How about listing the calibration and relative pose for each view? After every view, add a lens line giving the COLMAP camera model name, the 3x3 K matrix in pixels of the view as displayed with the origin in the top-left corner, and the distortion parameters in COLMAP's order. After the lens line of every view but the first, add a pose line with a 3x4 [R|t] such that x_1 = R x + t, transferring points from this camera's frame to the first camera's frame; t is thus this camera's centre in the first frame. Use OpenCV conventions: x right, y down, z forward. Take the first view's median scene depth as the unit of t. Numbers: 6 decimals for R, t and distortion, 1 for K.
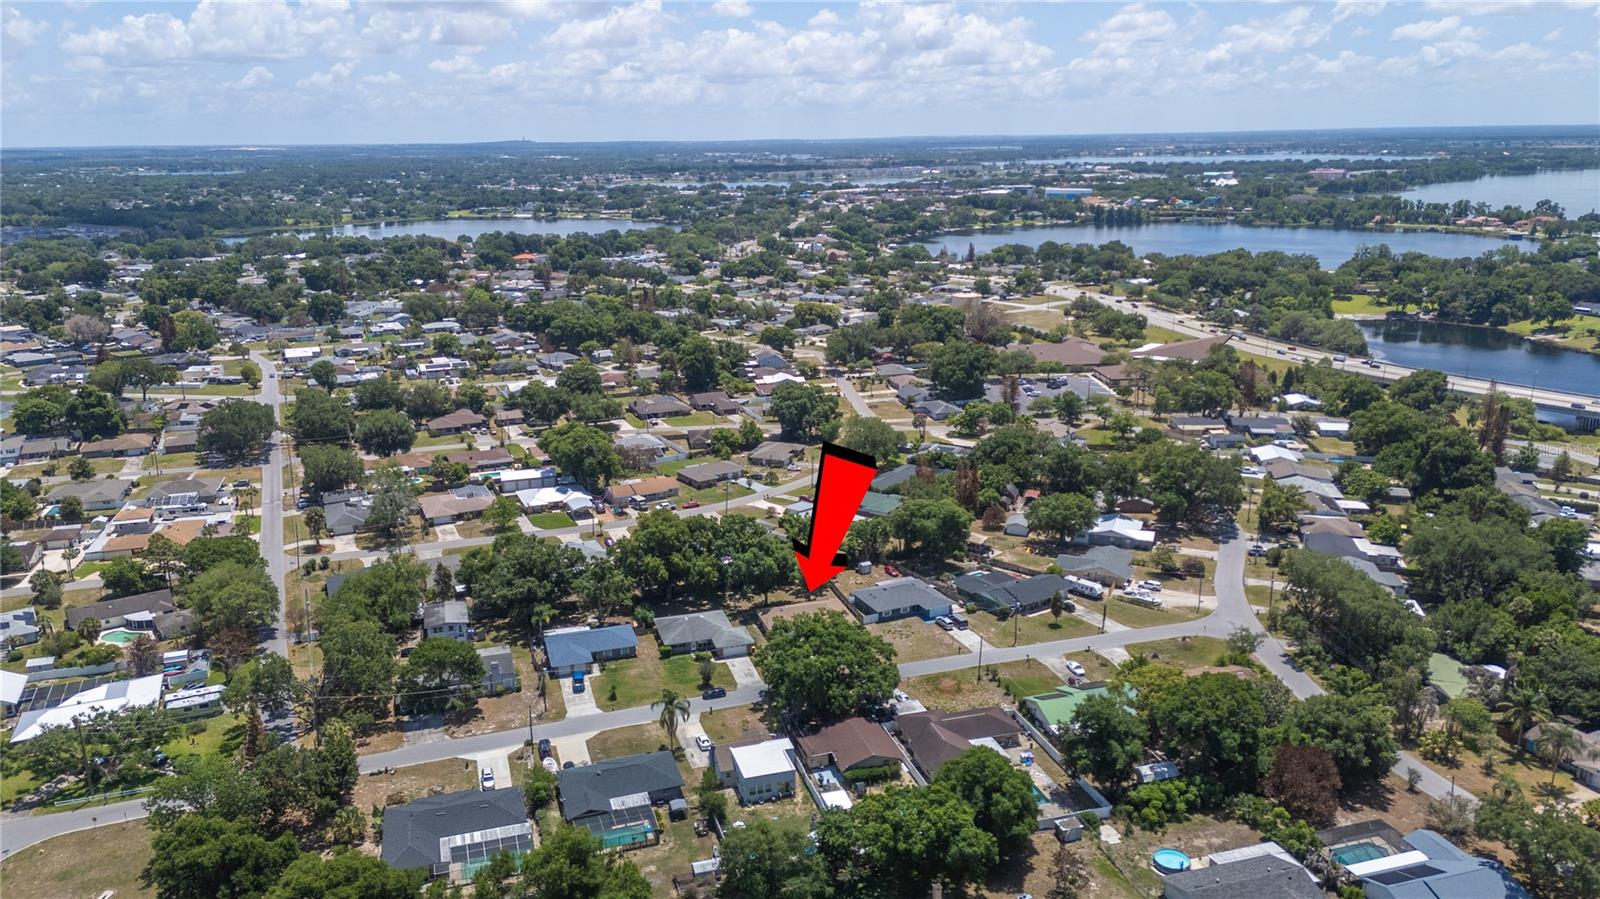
lens RADIAL K [[1173.1, 0, 801.7], [0, 1173.1, 452.2], [0, 0, 1]] dist [0.058274, -0.052669]
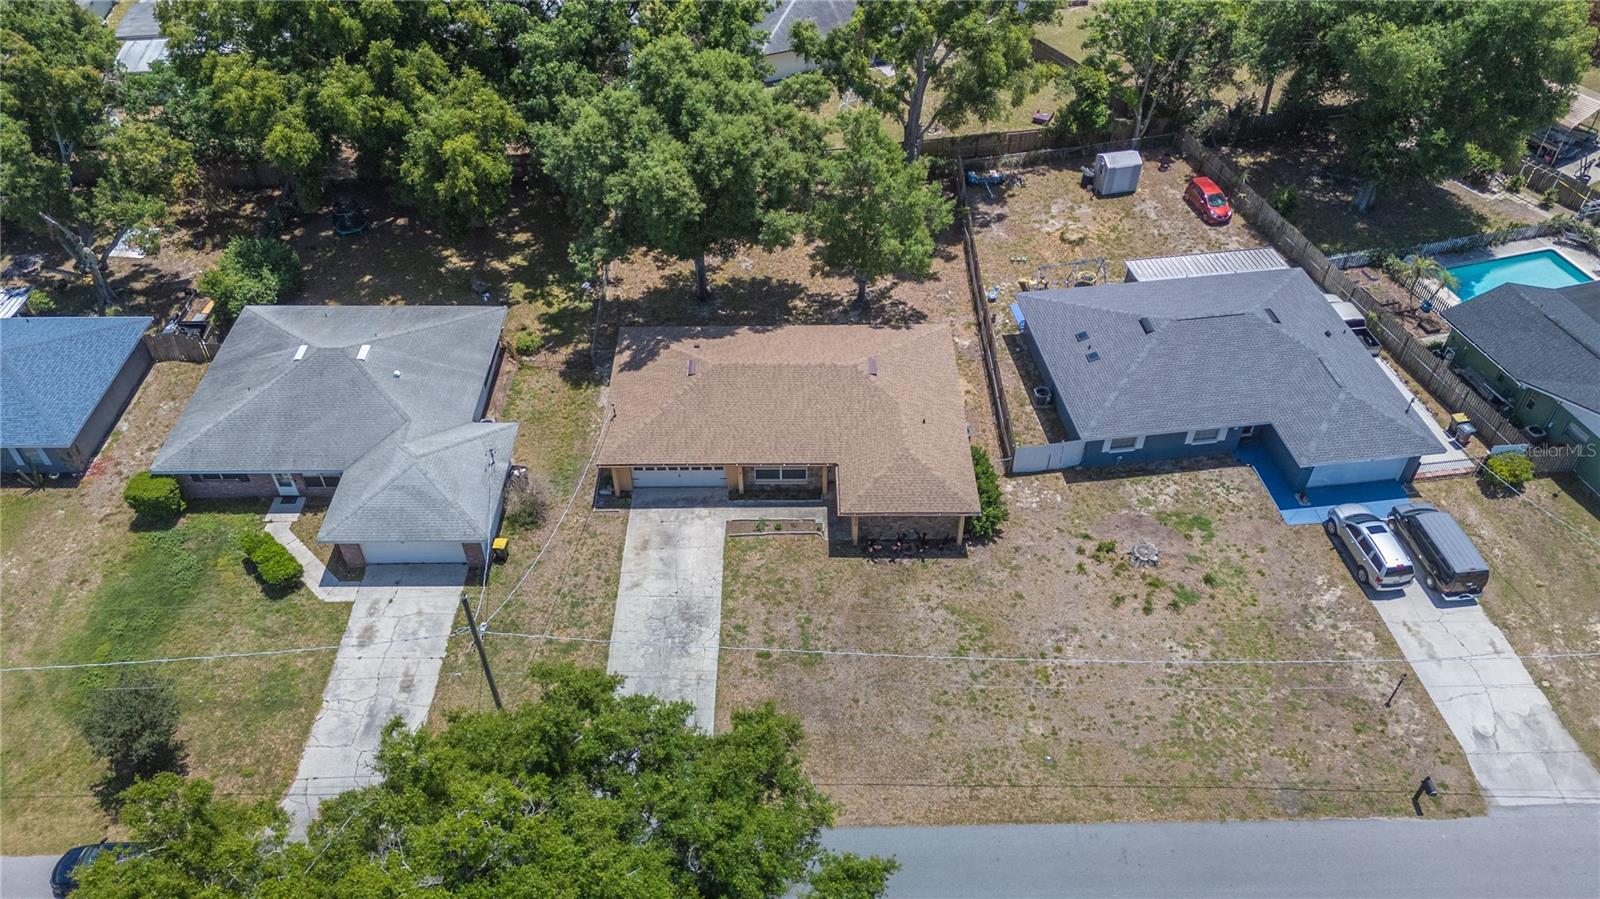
lens RADIAL K [[1173.1, 0, 795.5], [0, 1173.1, 449.7], [0, 0, 1]] dist [0.058274, -0.052669]
pose [[0.955415, 0.207353, -0.210209, 0.010420], [-0.083978, 0.873352, 0.479796, 0.004934], [0.283074, -0.440751, 0.851826, 0.136034]]
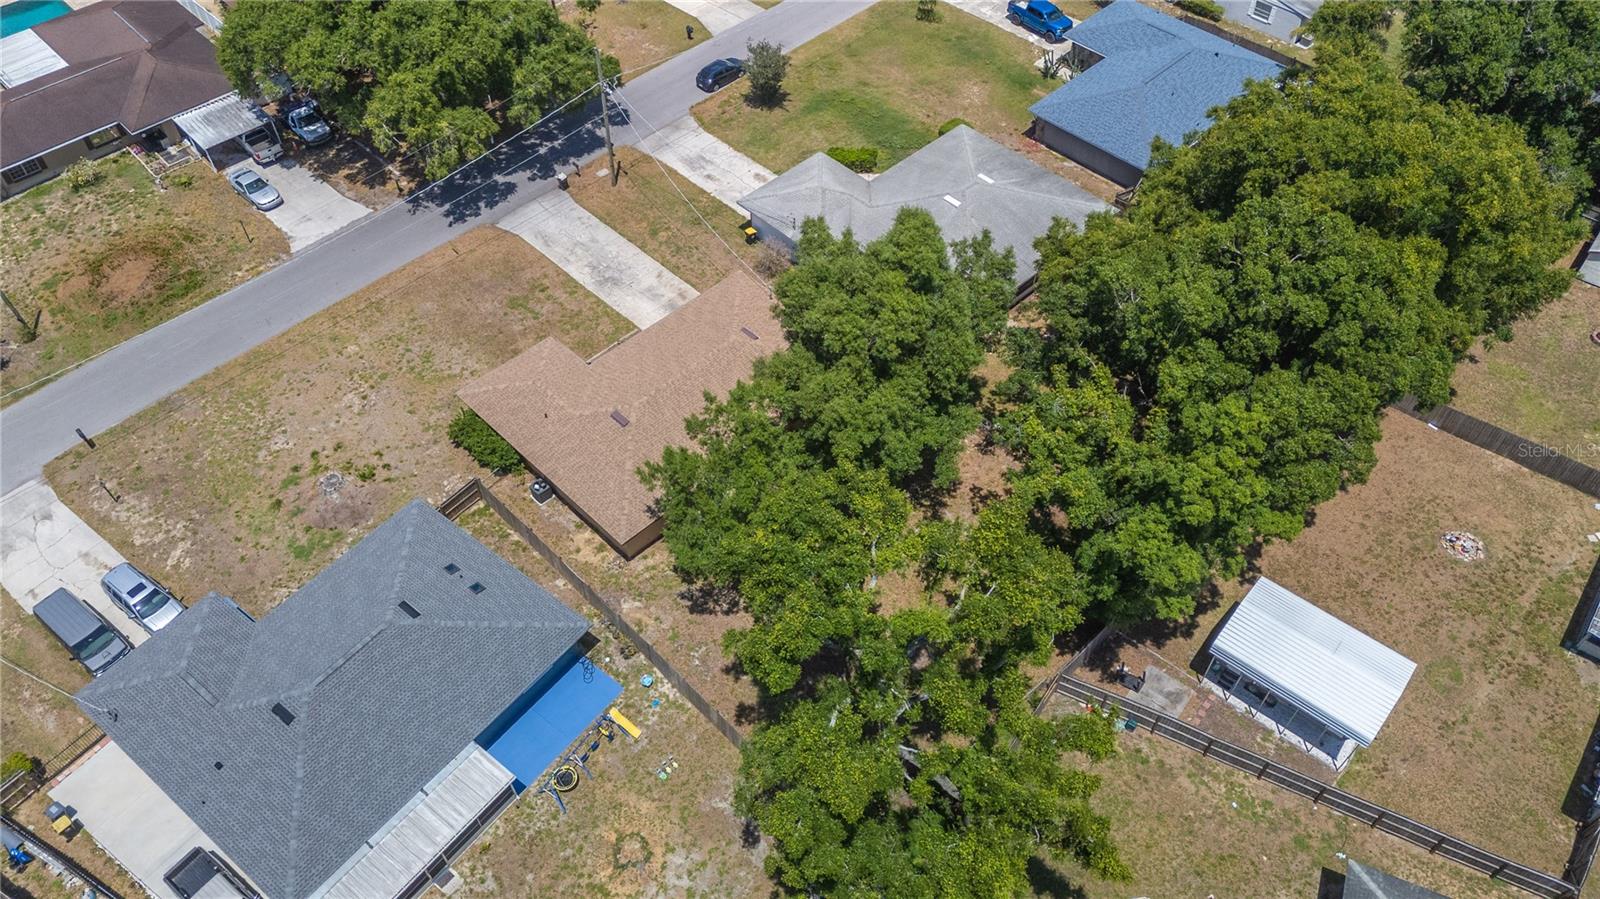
lens RADIAL K [[1173.1, 0, 800.2], [0, 1173.1, 455.3], [0, 0, 1]] dist [0.058274, -0.052669]
pose [[-0.889586, 0.358709, -0.282781, 0.010491], [-0.106959, 0.438287, 0.892448, -0.017157], [0.444069, 0.824155, -0.351527, 0.194481]]
